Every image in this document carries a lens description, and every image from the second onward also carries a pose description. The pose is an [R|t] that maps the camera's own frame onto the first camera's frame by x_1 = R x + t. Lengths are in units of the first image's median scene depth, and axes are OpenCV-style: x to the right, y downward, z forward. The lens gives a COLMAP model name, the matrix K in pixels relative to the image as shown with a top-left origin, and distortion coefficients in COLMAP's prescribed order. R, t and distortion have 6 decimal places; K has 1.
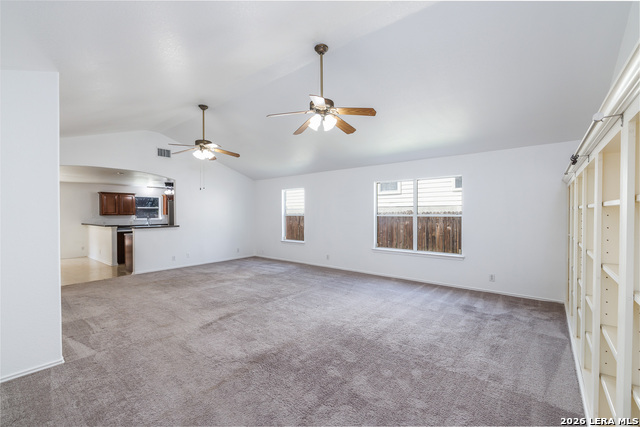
lens RADIAL K [[276.6, 0, 323.0], [0, 276.6, 216.2], [0, 0, 1]] dist [0.000159, 0.001469]
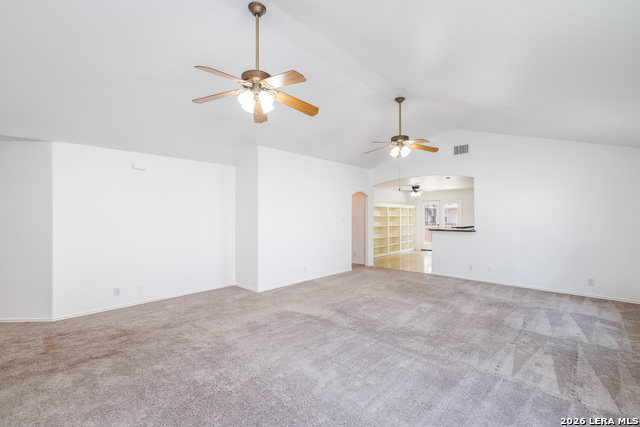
lens RADIAL K [[276.6, 0, 320.4], [0, 276.6, 214.6], [0, 0, 1]] dist [0.000159, 0.001469]
pose [[-0.071488, -0.002115, -0.997439, 0.500469], [-0.020829, 0.999783, -0.000627, -0.007709], [0.997224, 0.020731, -0.071517, 0.833636]]
